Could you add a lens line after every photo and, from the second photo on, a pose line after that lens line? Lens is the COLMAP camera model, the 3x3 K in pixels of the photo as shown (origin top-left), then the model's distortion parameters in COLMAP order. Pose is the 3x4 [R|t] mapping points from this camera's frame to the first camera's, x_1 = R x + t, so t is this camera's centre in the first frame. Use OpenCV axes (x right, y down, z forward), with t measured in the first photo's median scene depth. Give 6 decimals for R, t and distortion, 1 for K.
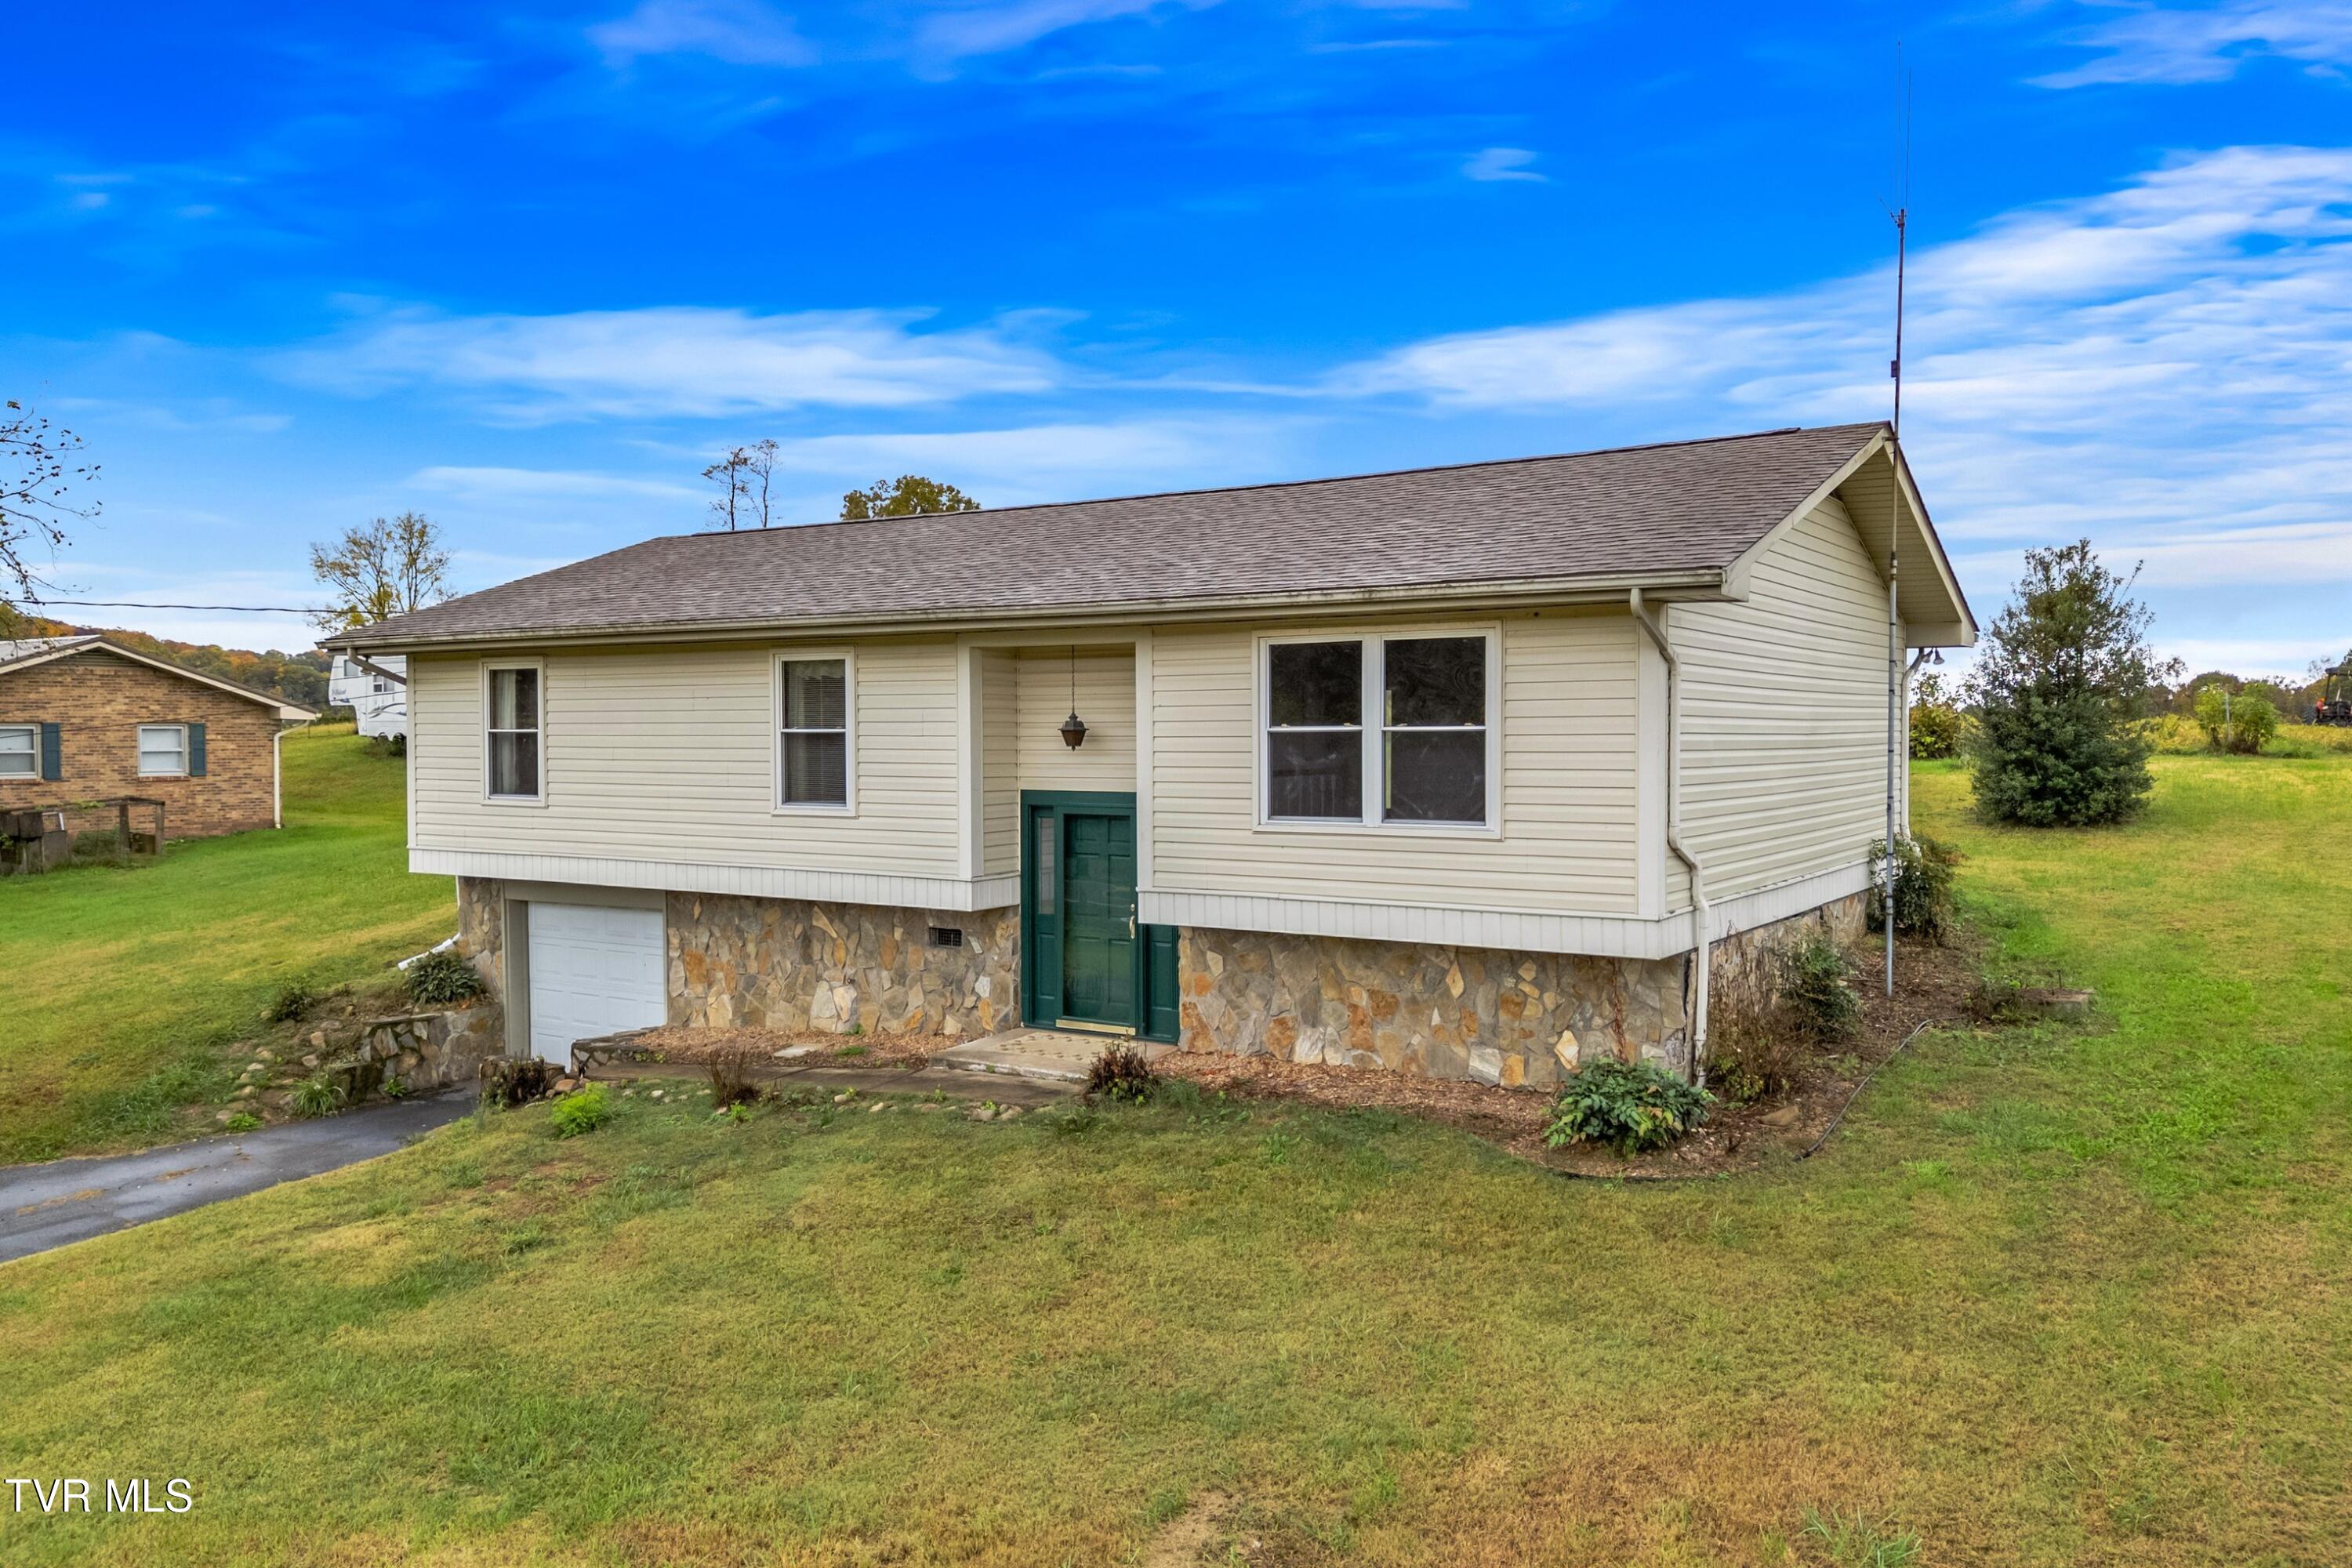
lens RADIAL K [[1759.1, 0, 1159.9], [0, 1759.1, 776.5], [0, 0, 1]] dist [0.063657, -0.041288]
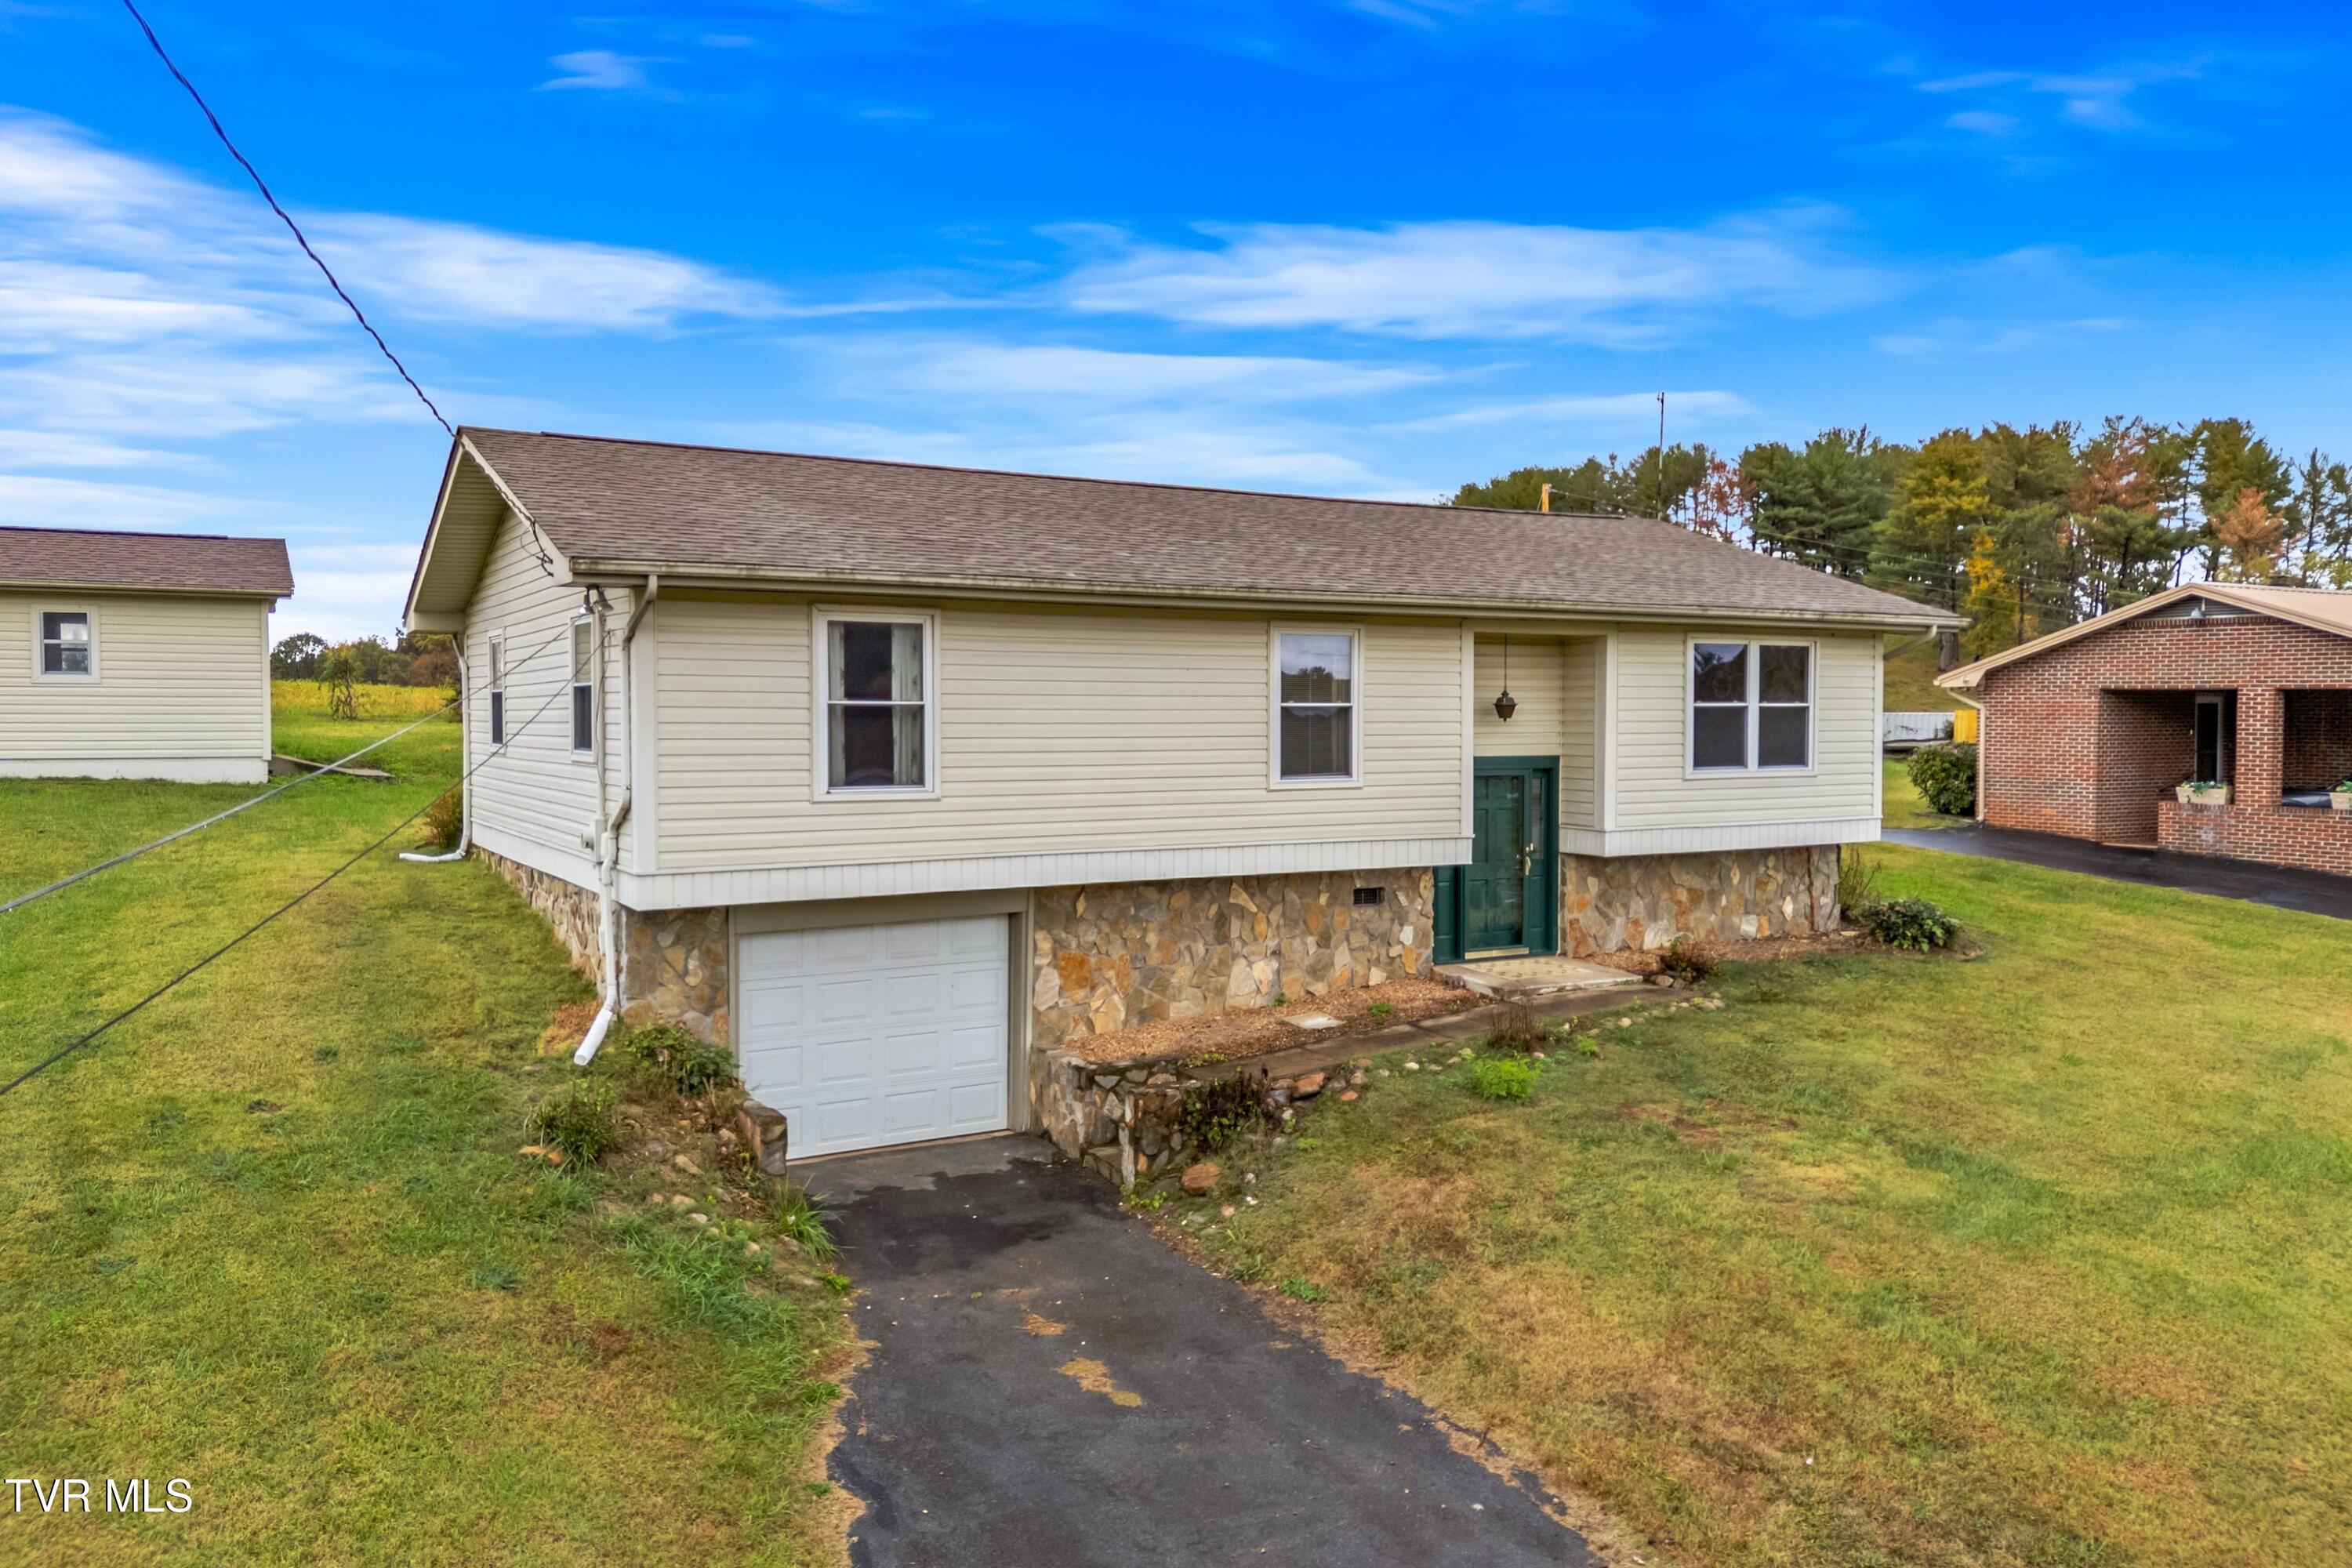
lens RADIAL K [[1683.1, 0, 1176.0], [0, 1683.1, 784.0], [0, 0, 1]] dist [0.136568, -0.152072]
pose [[0.444279, -0.031312, 0.895341, -1.039589], [0.024053, 0.999446, 0.023018, -0.004278], [-0.895565, 0.011309, 0.444786, 0.604906]]
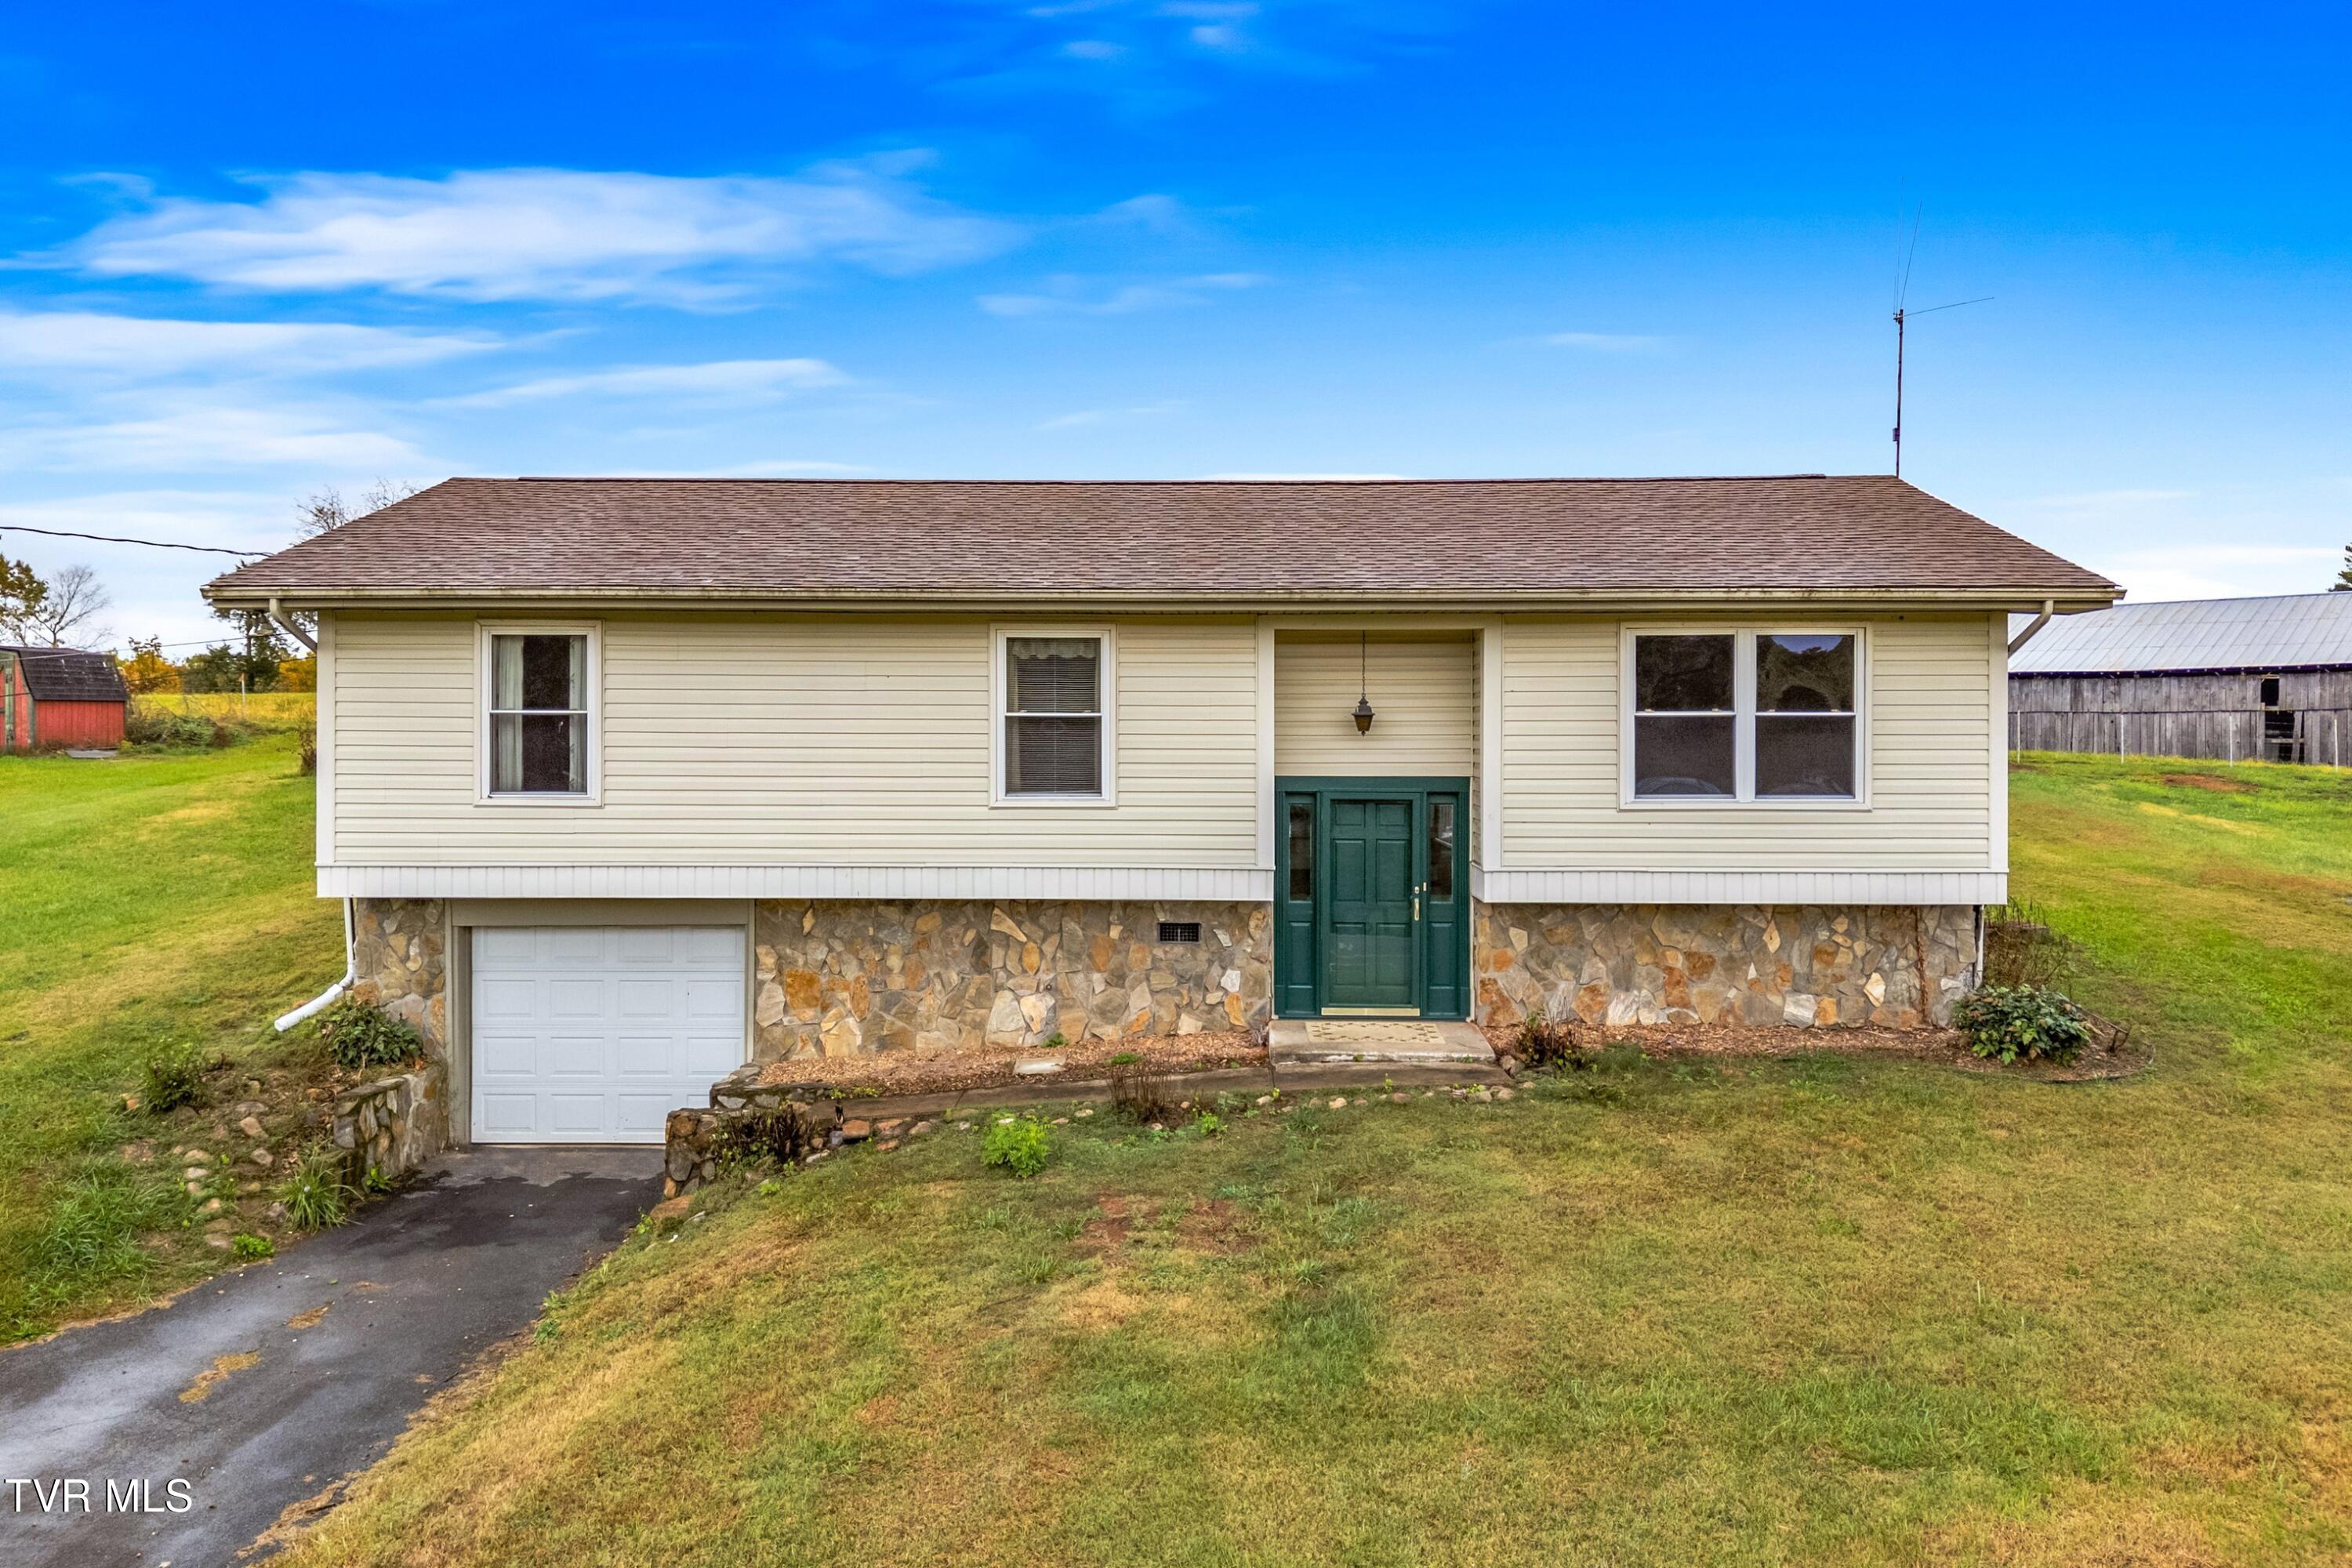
lens RADIAL K [[1768.7, 0, 1198.2], [0, 1768.7, 740.8], [0, 0, 1]] dist [0.080686, -0.084075]
pose [[0.845904, 0.002211, 0.533331, -0.586327], [0.009317, 0.999778, -0.018922, 0.005932], [-0.533255, 0.020975, 0.845695, 0.174218]]
